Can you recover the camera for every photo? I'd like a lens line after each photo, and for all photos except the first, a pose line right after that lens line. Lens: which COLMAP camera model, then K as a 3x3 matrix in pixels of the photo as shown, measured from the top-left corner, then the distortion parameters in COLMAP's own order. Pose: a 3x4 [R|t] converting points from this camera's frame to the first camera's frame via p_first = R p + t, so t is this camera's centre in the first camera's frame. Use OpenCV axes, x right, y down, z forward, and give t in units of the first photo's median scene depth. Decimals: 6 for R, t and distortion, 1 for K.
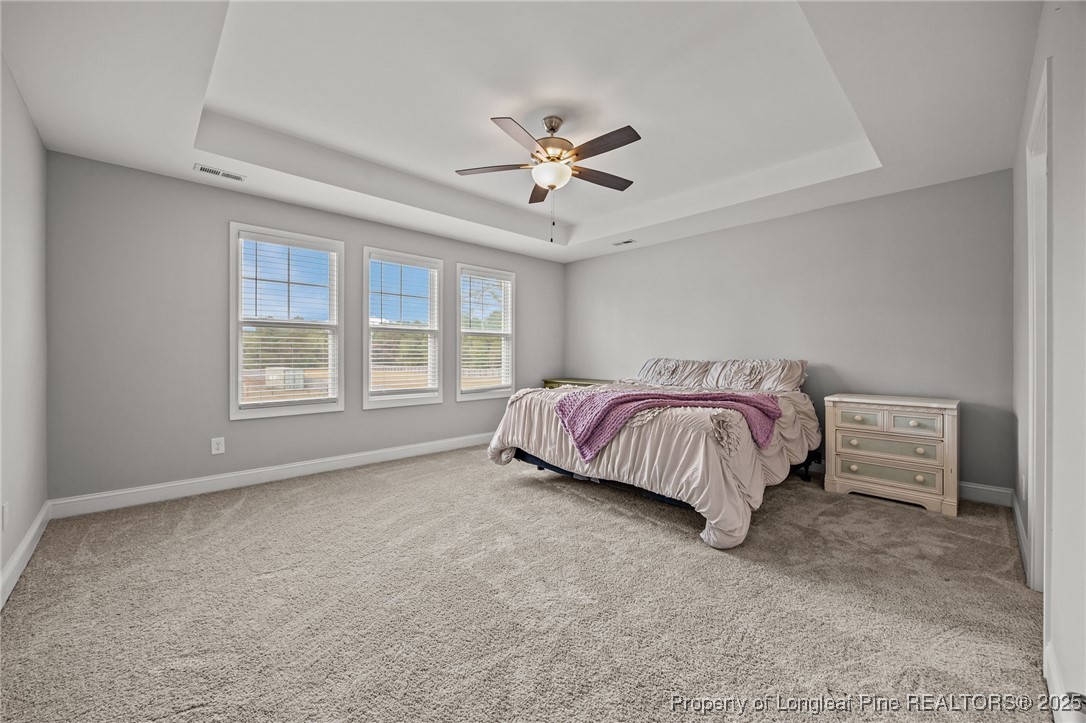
lens RADIAL K [[420.5, 0, 550.9], [0, 420.5, 358.8], [0, 0, 1]] dist [-0.002520, 0.000020]
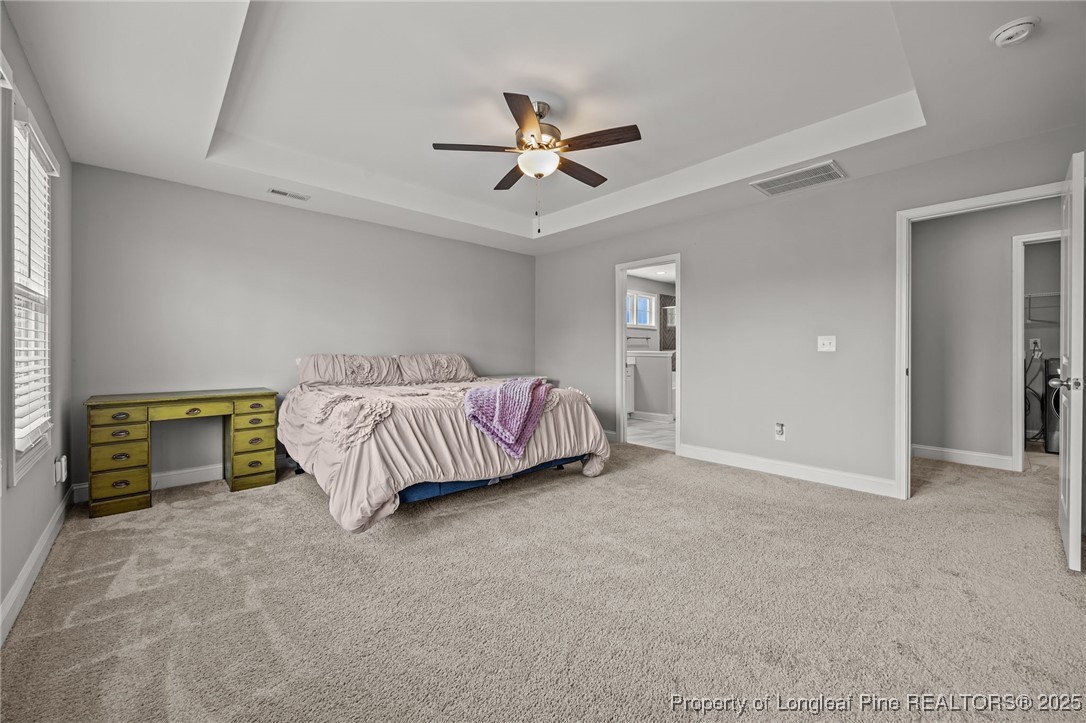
lens RADIAL K [[420.5, 0, 550.8], [0, 420.5, 352.6], [0, 0, 1]] dist [-0.002520, 0.000020]
pose [[0.019248, -0.004751, 0.999803, -0.906293], [0.010827, 0.999931, 0.004543, -0.005119], [-0.999756, 0.010737, 0.019298, 0.906071]]
